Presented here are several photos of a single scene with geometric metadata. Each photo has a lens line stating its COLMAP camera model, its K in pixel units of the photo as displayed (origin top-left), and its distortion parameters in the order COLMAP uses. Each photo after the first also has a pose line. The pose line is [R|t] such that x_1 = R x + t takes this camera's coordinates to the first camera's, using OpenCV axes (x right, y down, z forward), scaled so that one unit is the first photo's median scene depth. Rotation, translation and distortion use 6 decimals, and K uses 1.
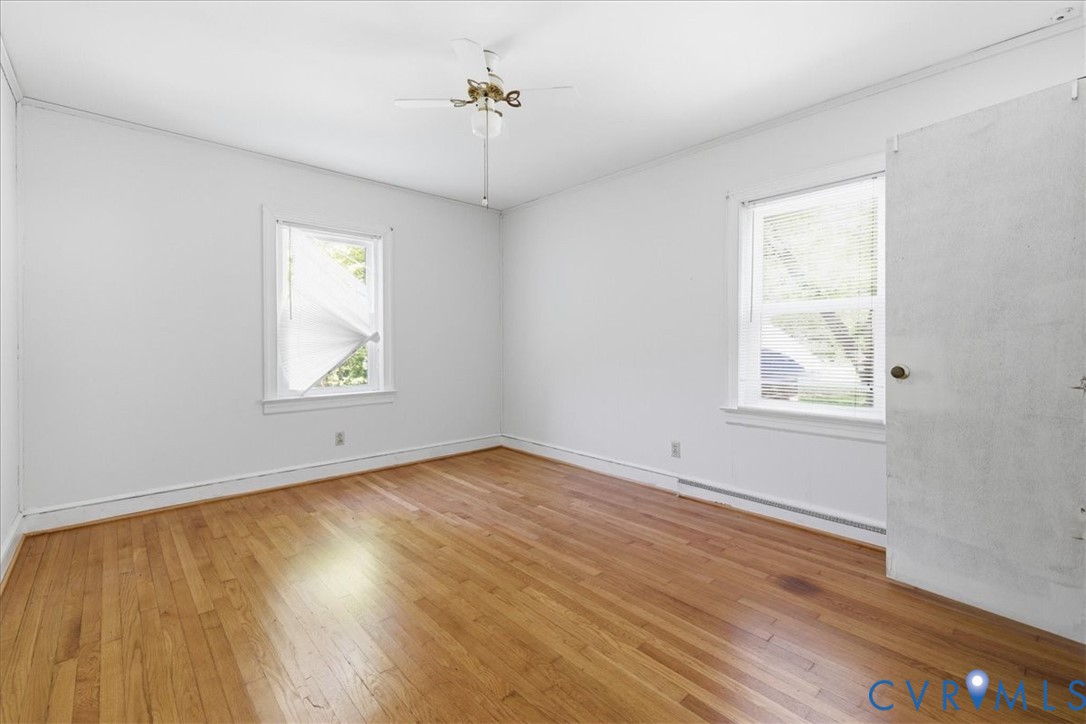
lens RADIAL K [[458.4, 0, 541.2], [0, 458.4, 351.5], [0, 0, 1]] dist [0.003219, -0.000037]
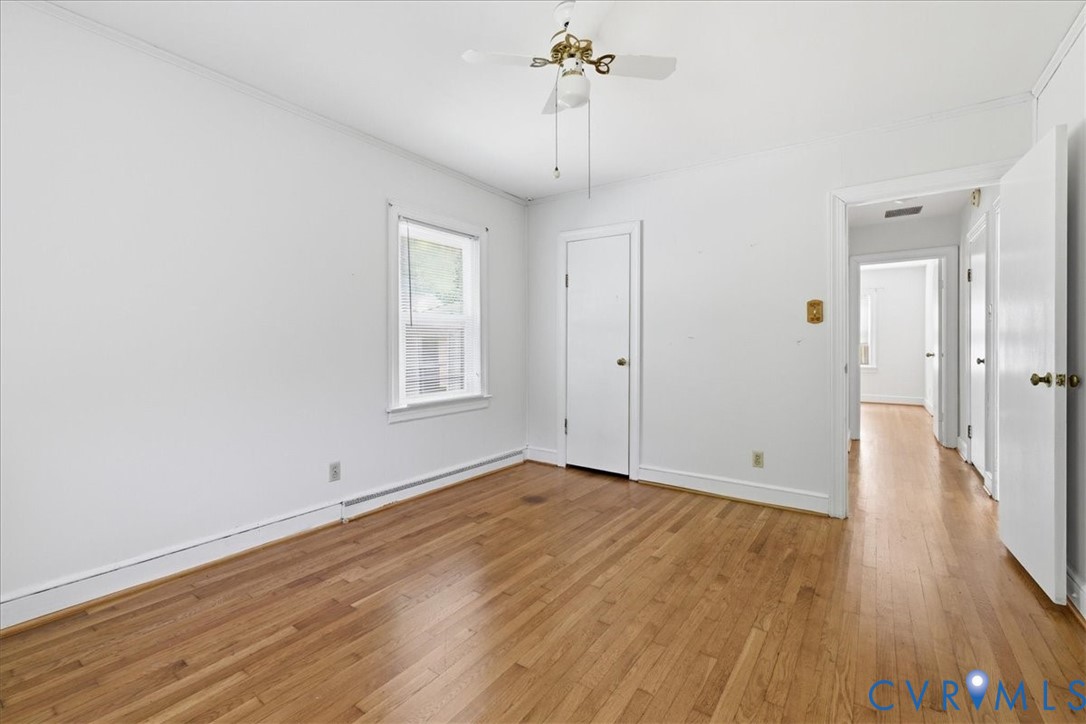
lens RADIAL K [[458.4, 0, 541.2], [0, 458.4, 351.5], [0, 0, 1]] dist [0.003219, -0.000037]
pose [[-0.183657, -0.014495, 0.982884, -0.702564], [0.017428, 0.999686, 0.017999, -0.019569], [-0.982836, 0.020435, -0.183346, 0.899696]]
